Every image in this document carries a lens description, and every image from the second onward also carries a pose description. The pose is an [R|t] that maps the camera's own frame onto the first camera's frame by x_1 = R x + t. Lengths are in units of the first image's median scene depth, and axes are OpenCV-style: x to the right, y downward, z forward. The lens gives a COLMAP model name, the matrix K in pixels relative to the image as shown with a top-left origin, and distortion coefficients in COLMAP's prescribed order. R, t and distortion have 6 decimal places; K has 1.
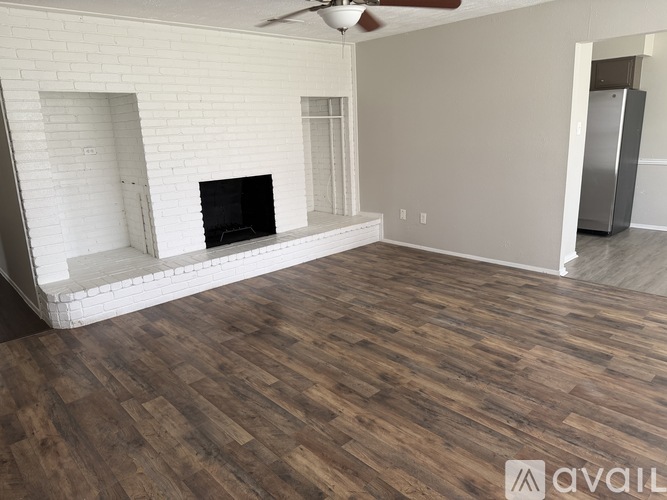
lens RADIAL K [[470.1, 0, 332.5], [0, 470.1, 247.3], [0, 0, 1]] dist [0.000247, 0.000471]
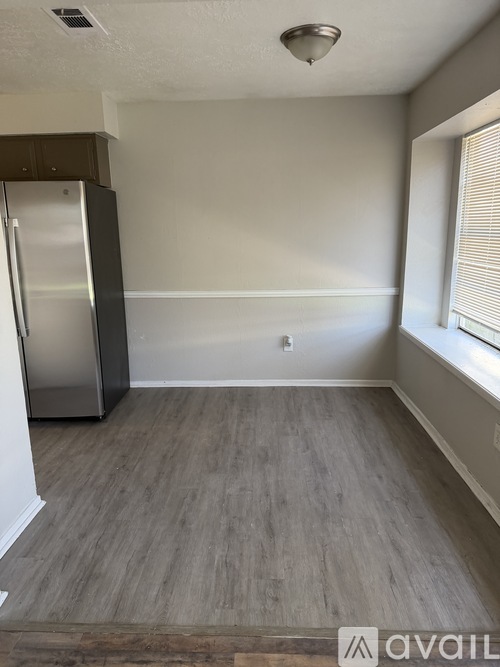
lens RADIAL K [[470.1, 0, 248.2], [0, 470.1, 333.2], [0, 0, 1]] dist [0.000247, 0.000471]
pose [[0.704601, -0.136834, 0.696286, 0.330750], [0.164355, 0.986019, 0.027454, -0.129186], [-0.690308, 0.095094, 0.717239, 0.446129]]
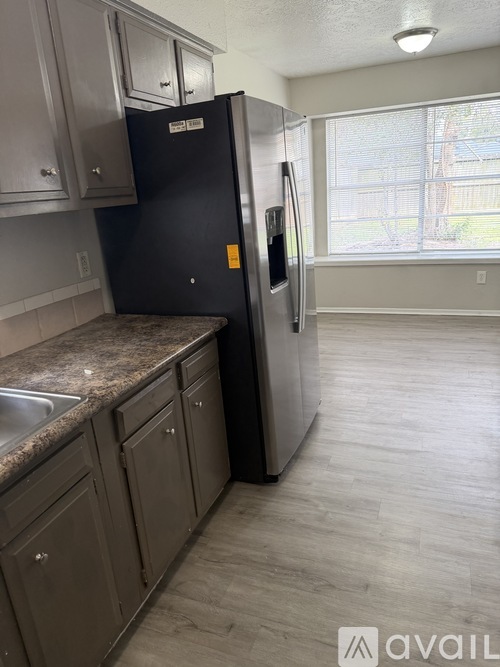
lens RADIAL K [[470.1, 0, 250.0], [0, 470.1, 333.3], [0, 0, 1]] dist [0.000247, 0.000471]
pose [[-0.435051, -0.210613, 0.875427, 0.185319], [0.305419, 0.880099, 0.363518, -0.341414], [-0.847024, 0.425521, -0.318563, 1.296571]]
